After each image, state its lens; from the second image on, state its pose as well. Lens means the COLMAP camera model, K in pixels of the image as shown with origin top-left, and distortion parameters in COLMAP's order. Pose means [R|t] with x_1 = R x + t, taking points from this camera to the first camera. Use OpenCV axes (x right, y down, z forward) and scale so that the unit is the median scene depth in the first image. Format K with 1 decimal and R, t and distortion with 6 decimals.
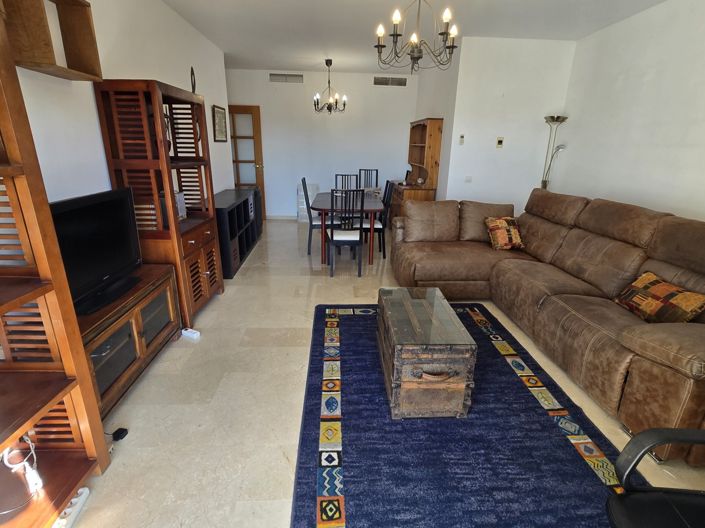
lens RADIAL K [[355.9, 0, 354.4], [0, 355.9, 258.1], [0, 0, 1]] dist [0.001612, -0.002872]
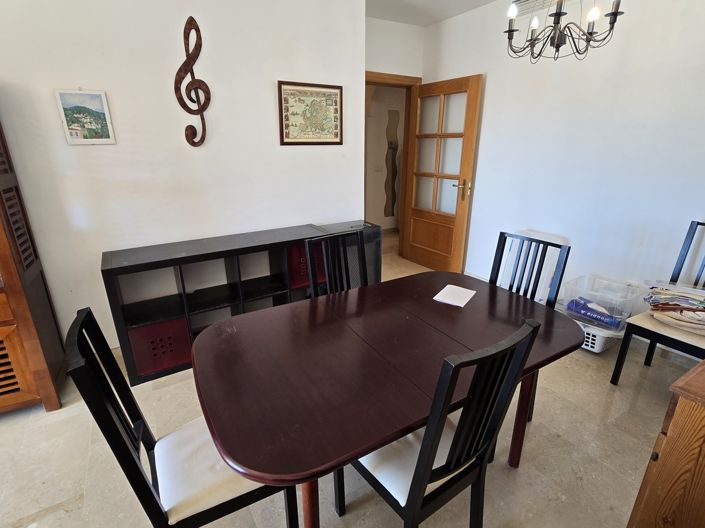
lens RADIAL K [[355.9, 0, 350.7], [0, 355.9, 263.2], [0, 0, 1]] dist [0.001612, -0.002872]
pose [[0.478566, 0.264686, -0.837207, 0.186716], [-0.256993, 0.953952, 0.154692, -0.228999], [0.839600, 0.141126, 0.524552, 0.714426]]
